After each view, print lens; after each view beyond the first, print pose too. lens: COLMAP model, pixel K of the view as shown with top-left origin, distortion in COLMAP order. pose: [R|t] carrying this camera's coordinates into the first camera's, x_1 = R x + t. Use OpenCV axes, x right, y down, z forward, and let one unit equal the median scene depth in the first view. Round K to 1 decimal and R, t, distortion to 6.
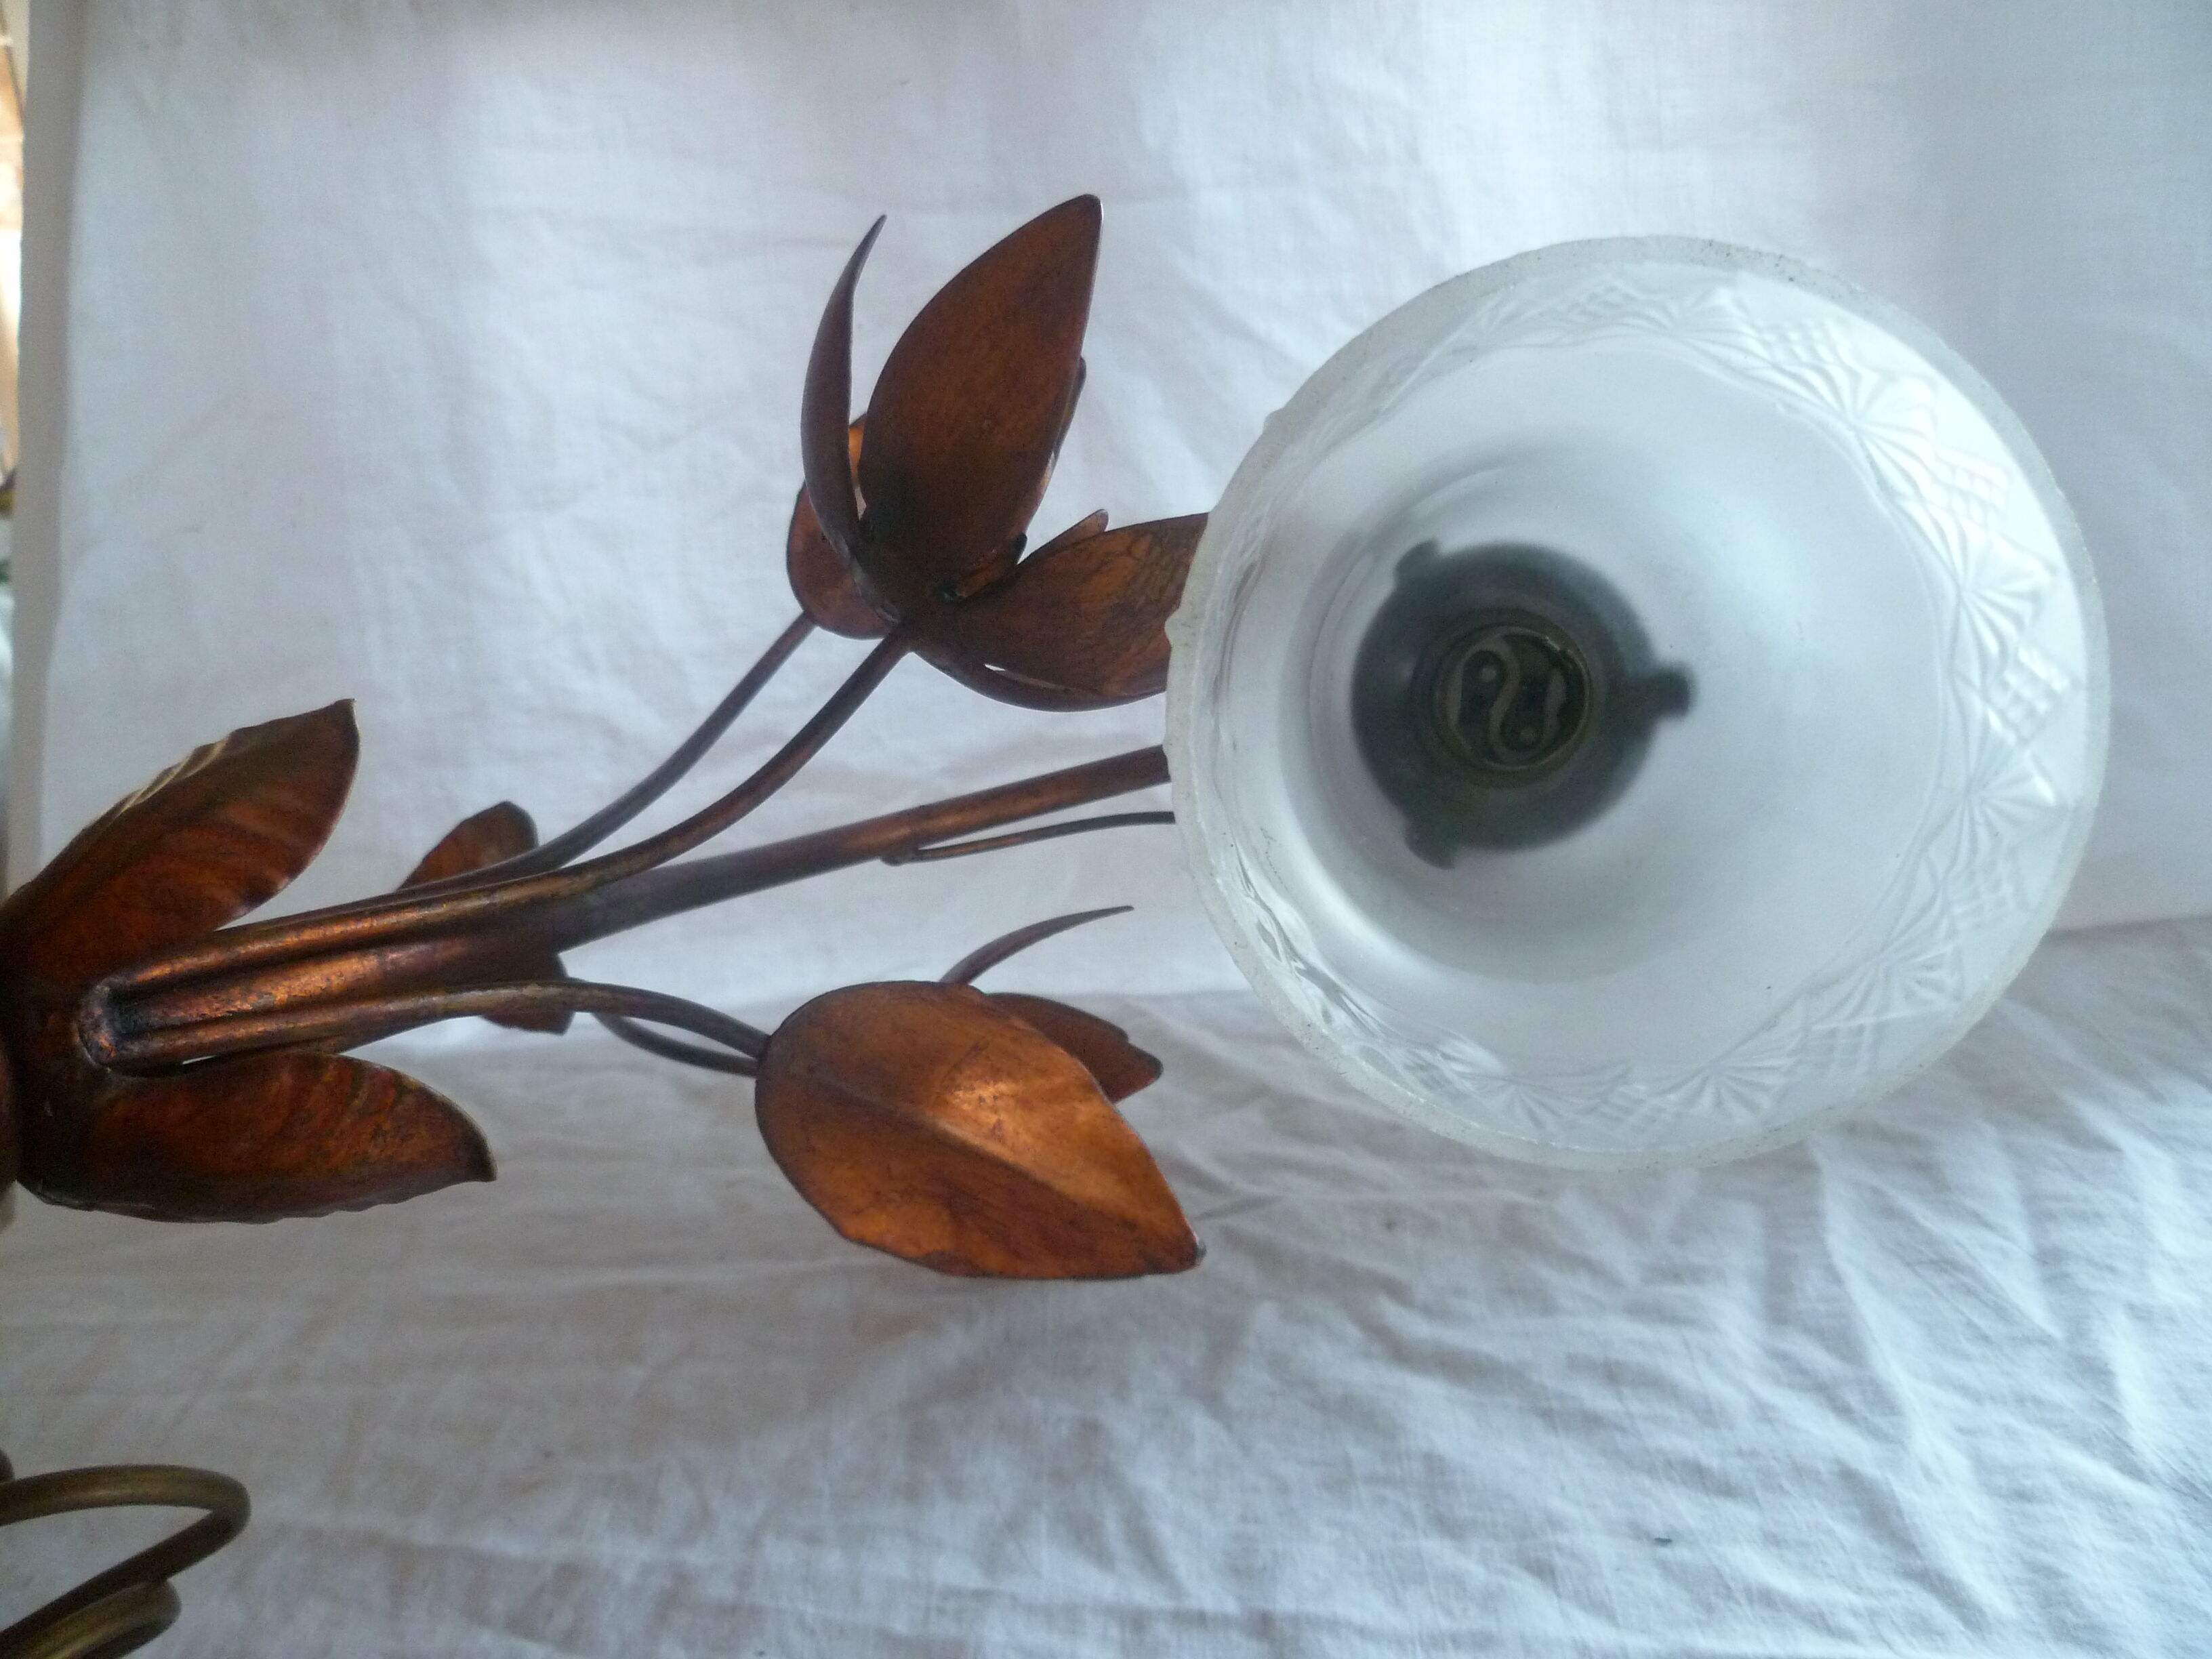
lens RADIAL K [[1784.8, 0, 1115.0], [0, 1784.8, 817.7], [0, 0, 1]] dist [-0.086820, 0.017959]
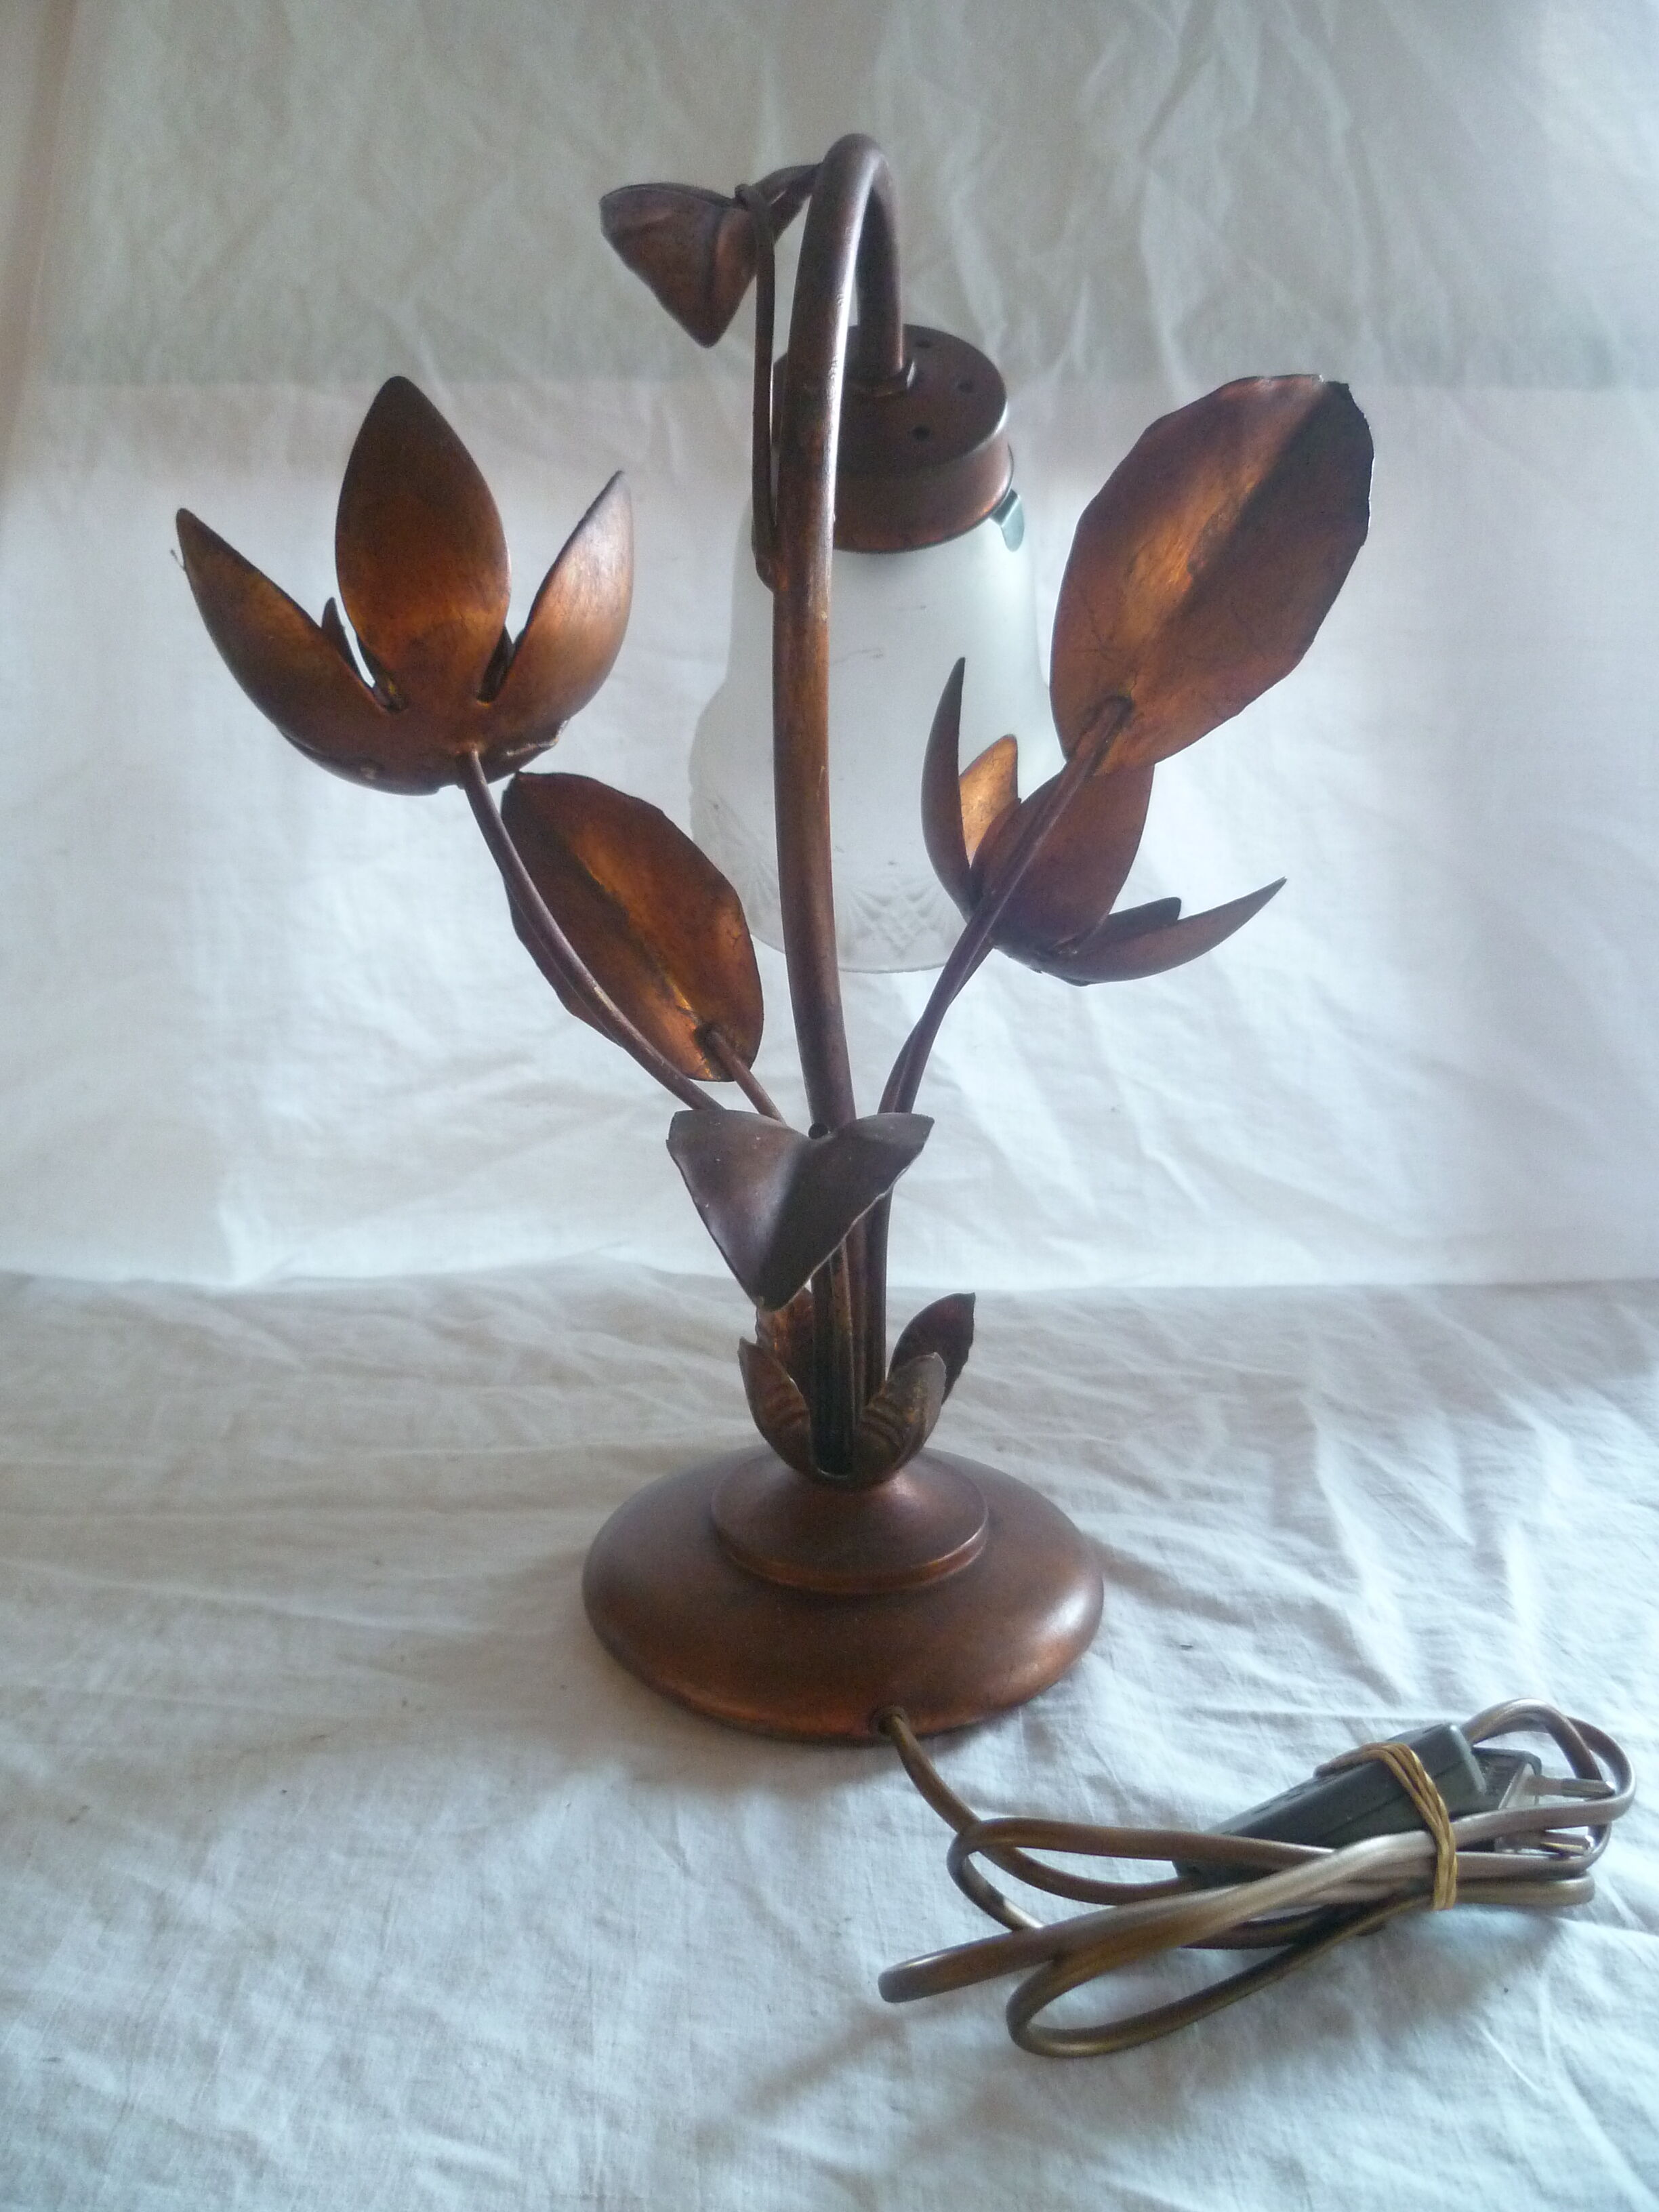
lens RADIAL K [[1784.8, 0, 808.5], [0, 1784.8, 1109.7], [0, 0, 1]] dist [-0.086820, 0.017959]
pose [[0.994735, 0.075716, 0.069060, -0.110035], [-0.072371, 0.996138, -0.049715, 0.056045], [-0.072558, 0.044455, 0.996373, -0.378203]]
